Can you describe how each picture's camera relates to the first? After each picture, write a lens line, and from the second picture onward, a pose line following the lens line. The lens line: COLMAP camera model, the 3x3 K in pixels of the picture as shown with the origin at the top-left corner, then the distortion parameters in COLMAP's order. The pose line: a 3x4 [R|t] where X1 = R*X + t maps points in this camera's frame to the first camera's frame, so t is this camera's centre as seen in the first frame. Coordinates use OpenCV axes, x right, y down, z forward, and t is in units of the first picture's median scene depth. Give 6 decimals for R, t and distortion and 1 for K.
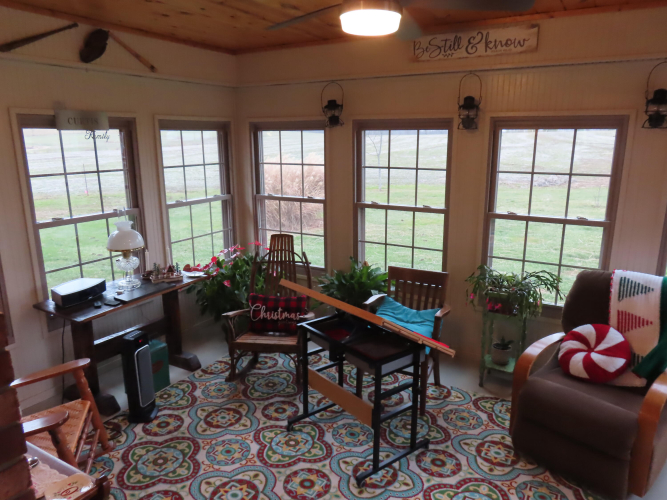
lens RADIAL K [[477.3, 0, 344.5], [0, 477.3, 254.0], [0, 0, 1]] dist [0.001601, 0.016416]
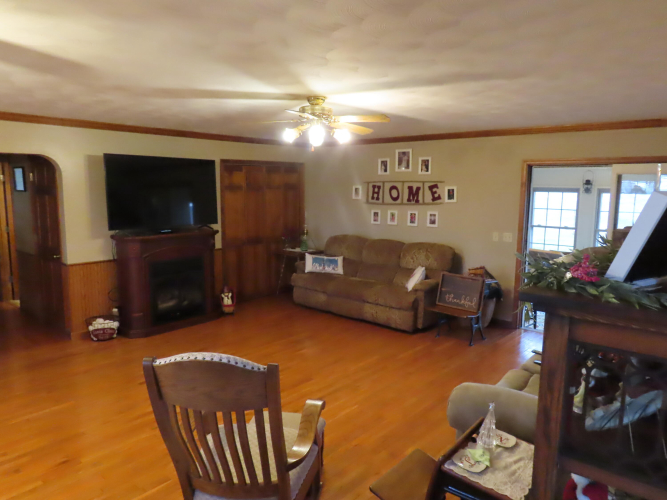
lens RADIAL K [[477.3, 0, 333.2], [0, 477.3, 252.7], [0, 0, 1]] dist [0.001601, 0.016416]
pose [[0.977200, 0.039781, -0.208562, -0.162387], [-0.060659, 0.993658, -0.094684, 0.115939], [0.203473, 0.105176, 0.973415, -0.534621]]
